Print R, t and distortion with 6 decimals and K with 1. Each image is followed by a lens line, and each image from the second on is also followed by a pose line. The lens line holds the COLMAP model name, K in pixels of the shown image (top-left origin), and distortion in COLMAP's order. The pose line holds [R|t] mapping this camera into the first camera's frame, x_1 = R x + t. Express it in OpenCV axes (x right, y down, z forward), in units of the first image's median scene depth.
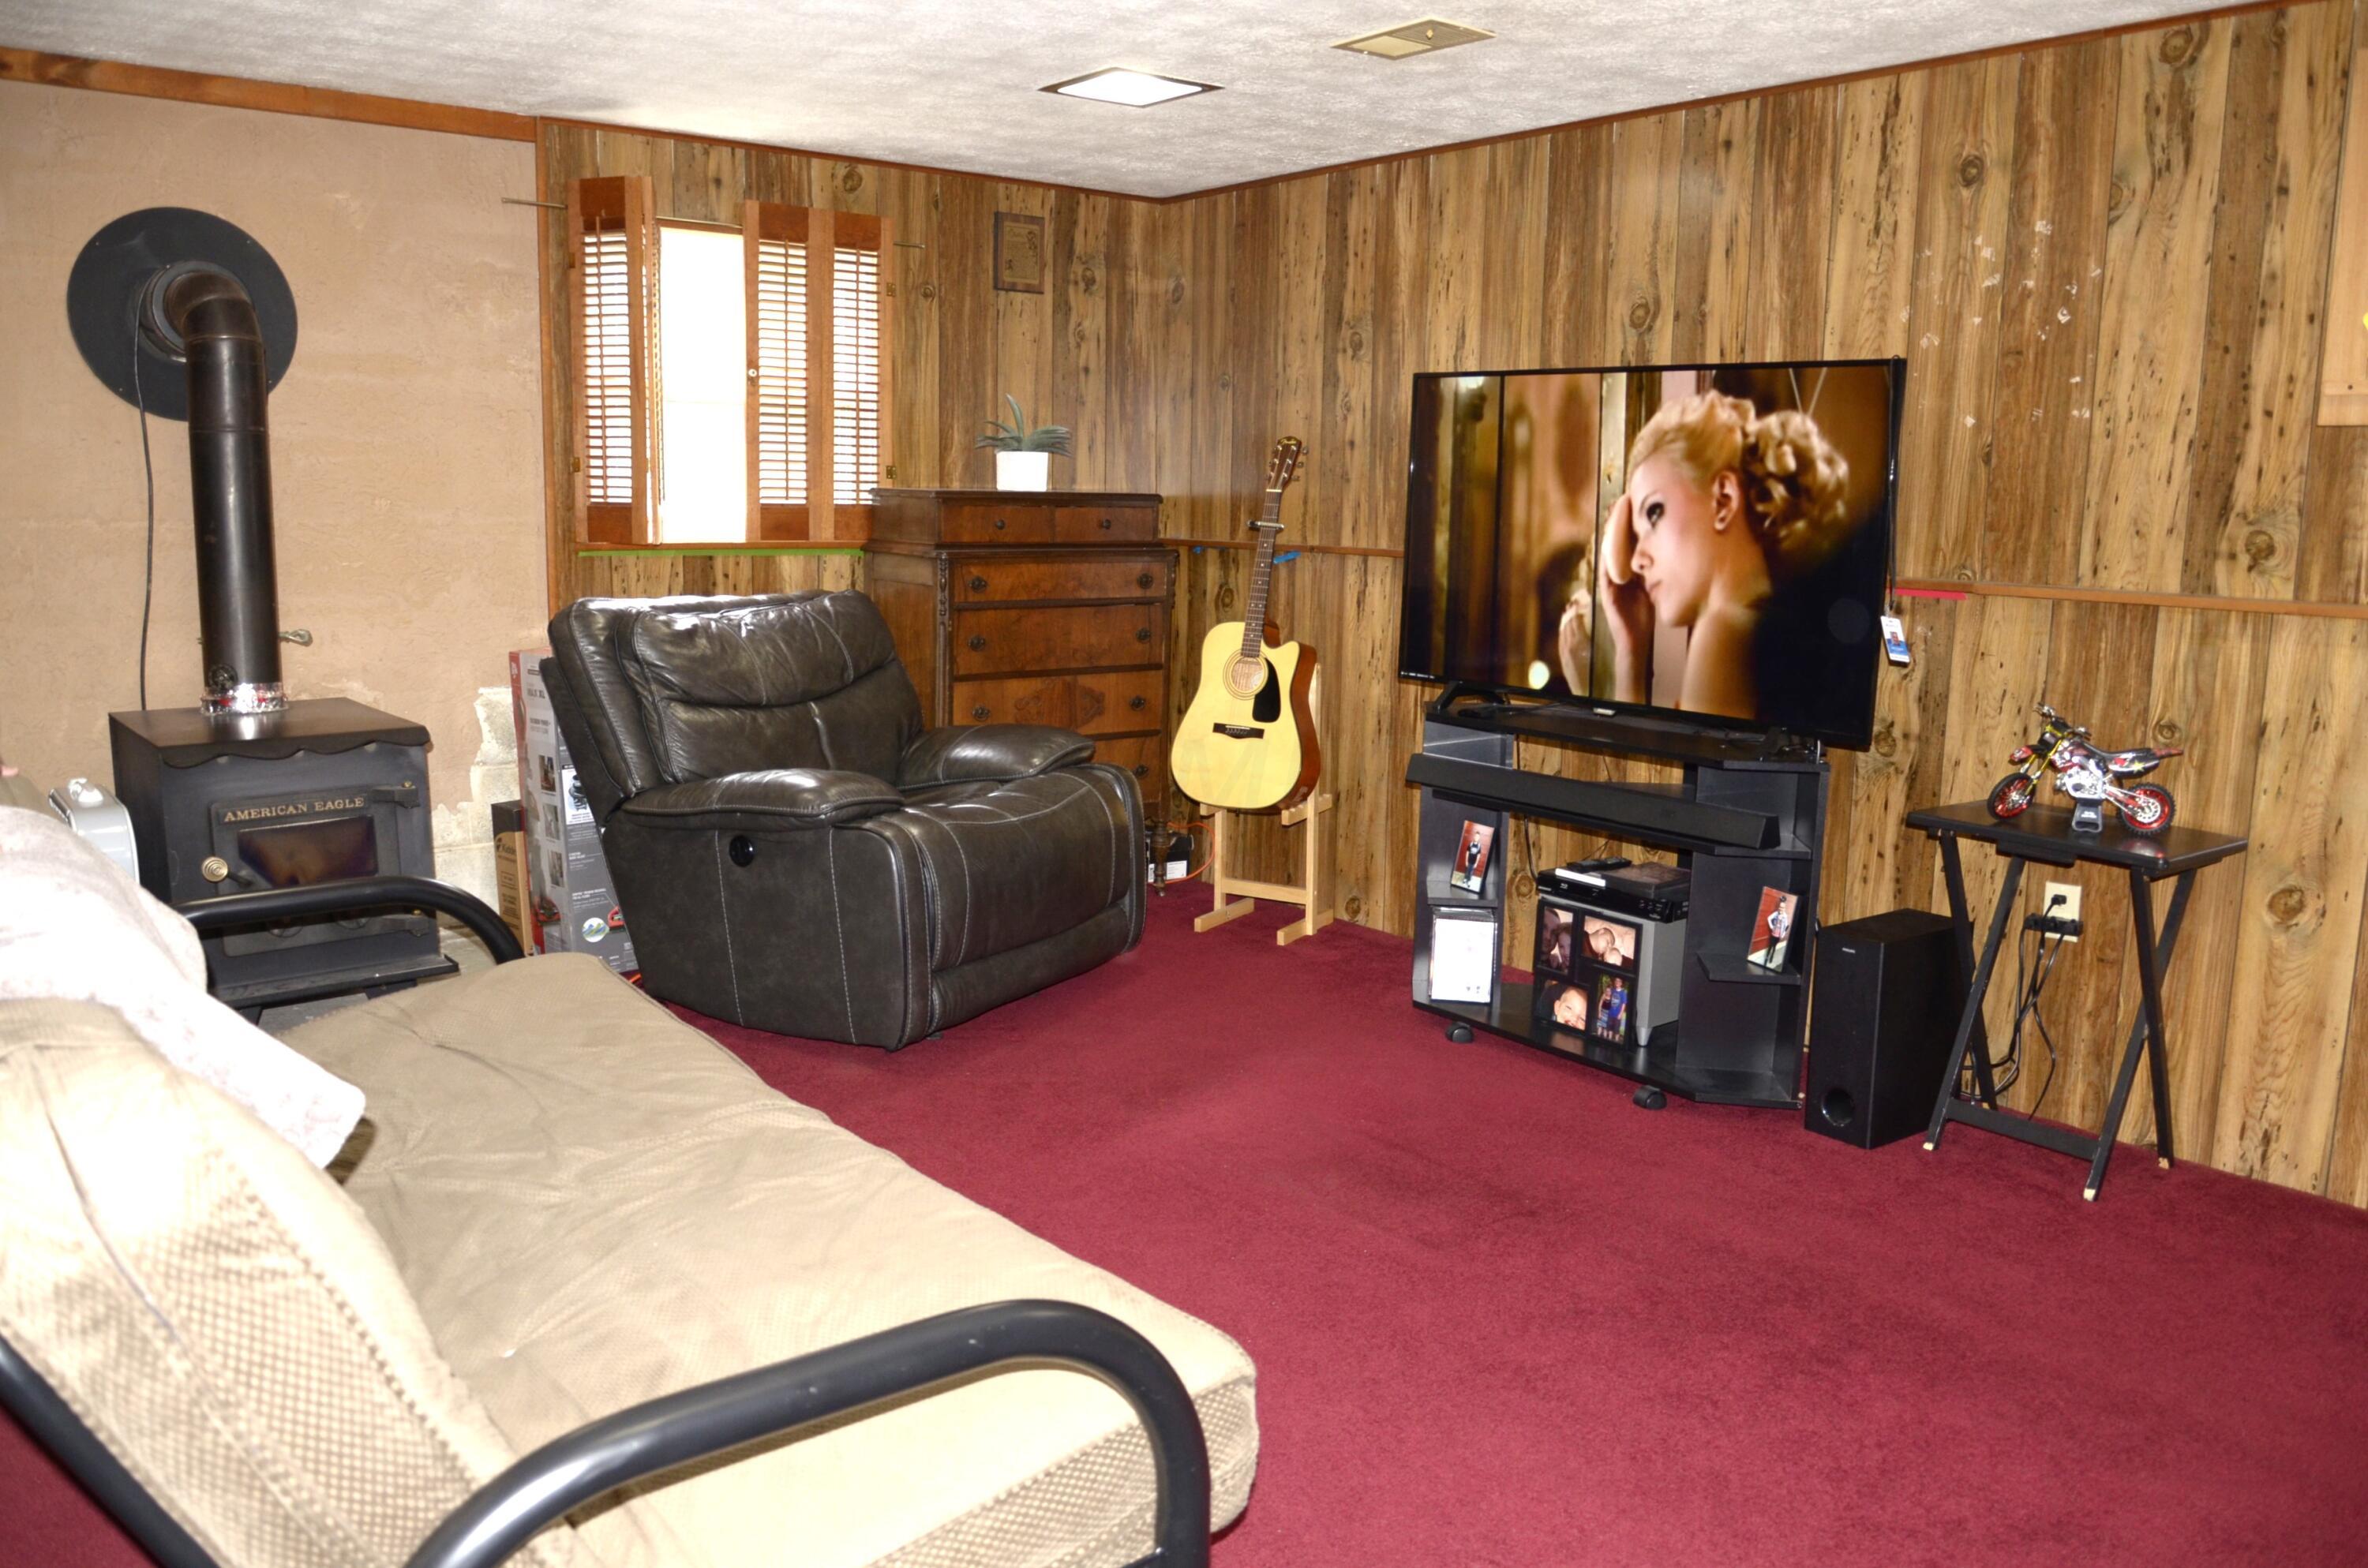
lens RADIAL K [[1819.3, 0, 1168.8], [0, 1819.3, 796.7], [0, 0, 1]] dist [-0.029169, -0.003770]
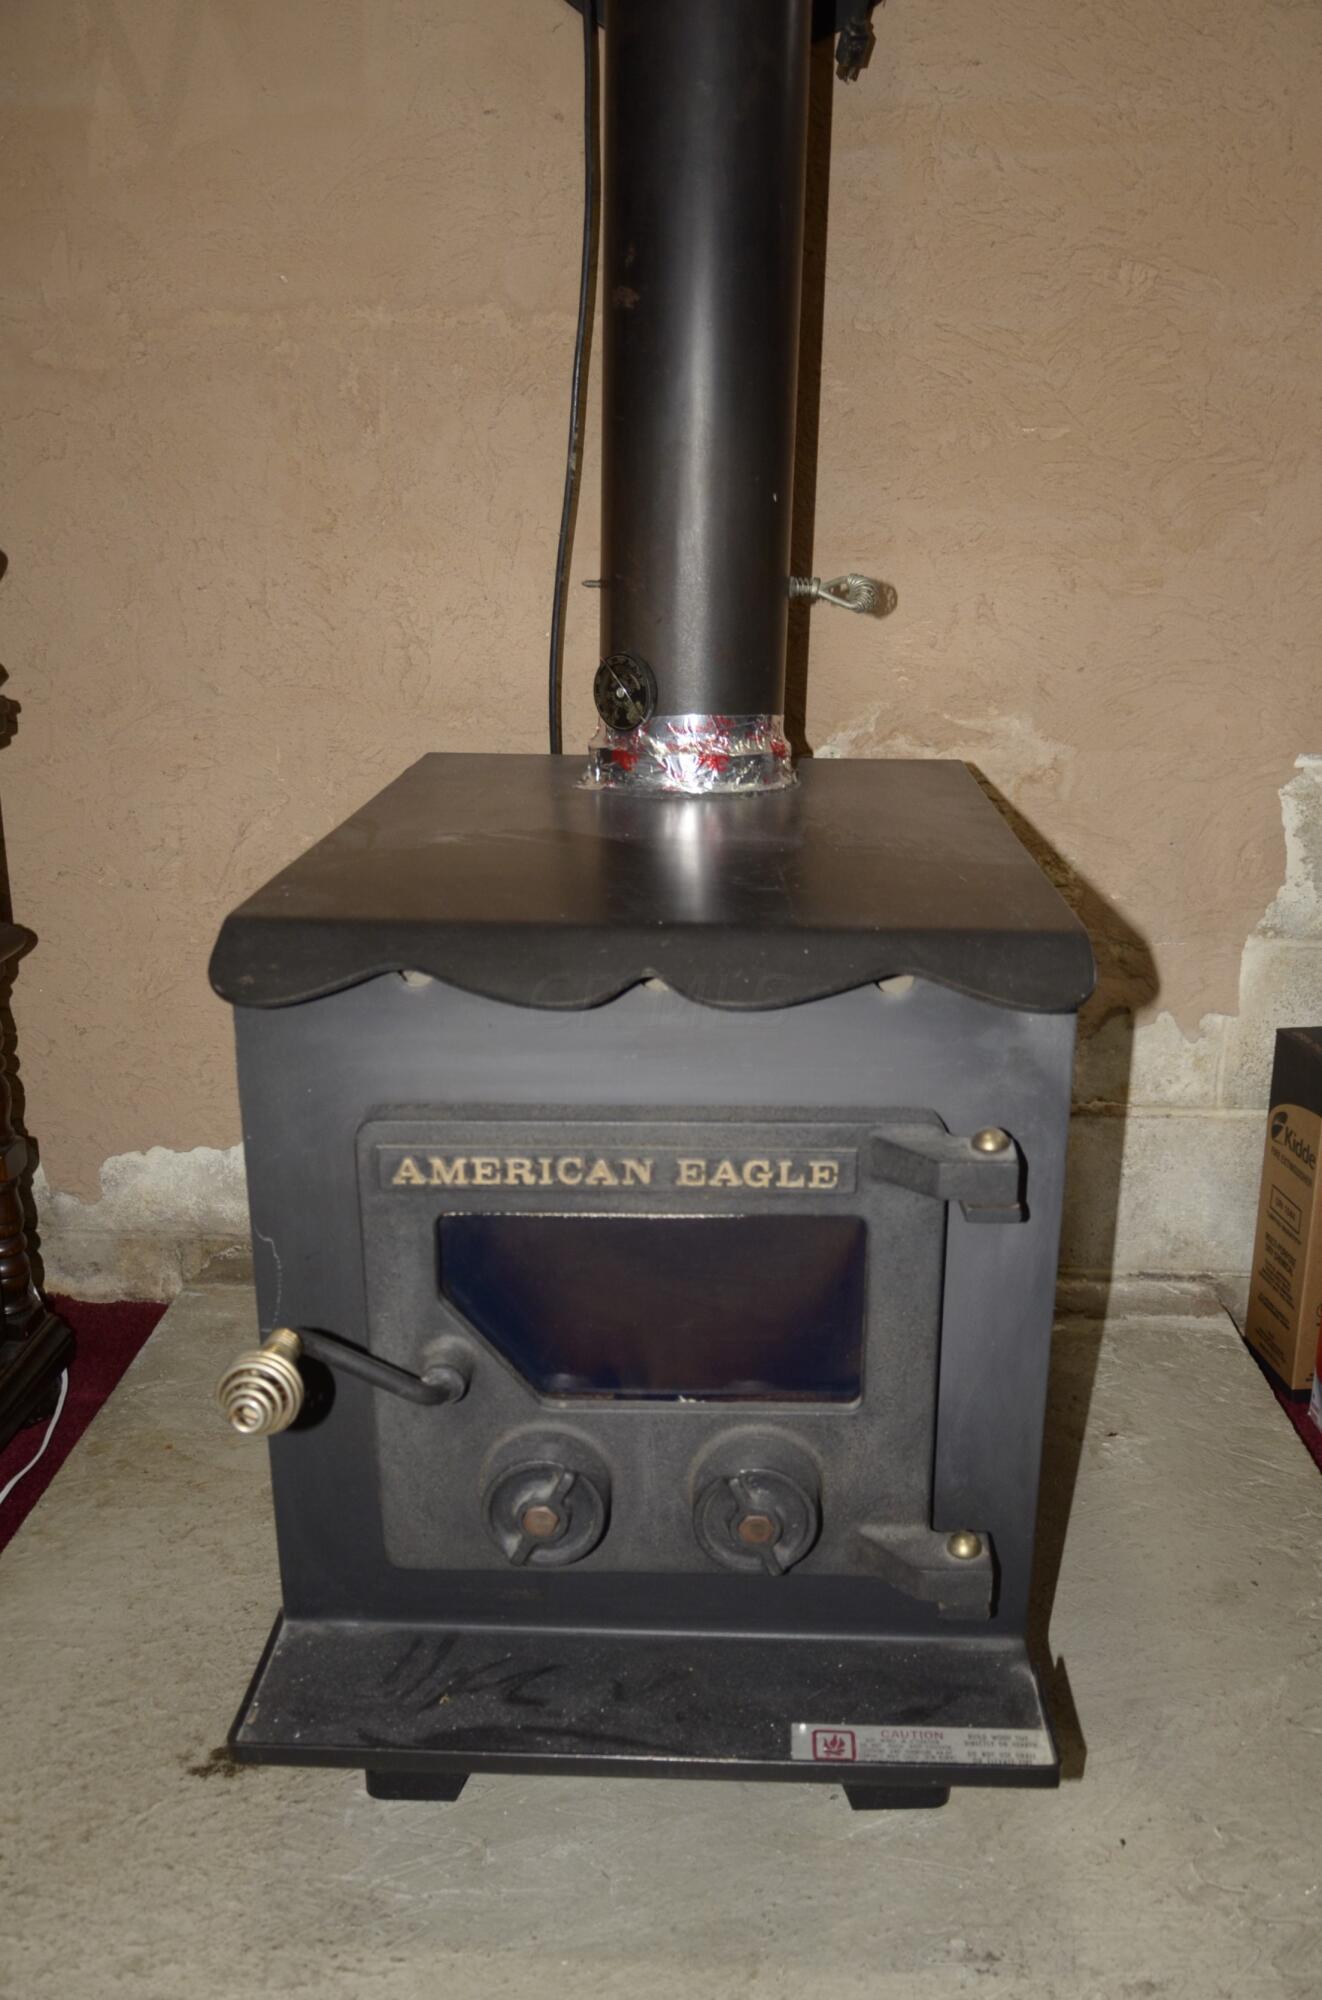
lens RADIAL K [[1712.4, 0, 661.0], [0, 1712.4, 1000.0], [0, 0, 1]] dist [-0.003339, -0.002621]
pose [[0.755442, 0.192578, -0.626276, -0.273119], [-0.119057, 0.980265, 0.157817, -0.058571], [0.644308, -0.044659, 0.763461, 0.703456]]
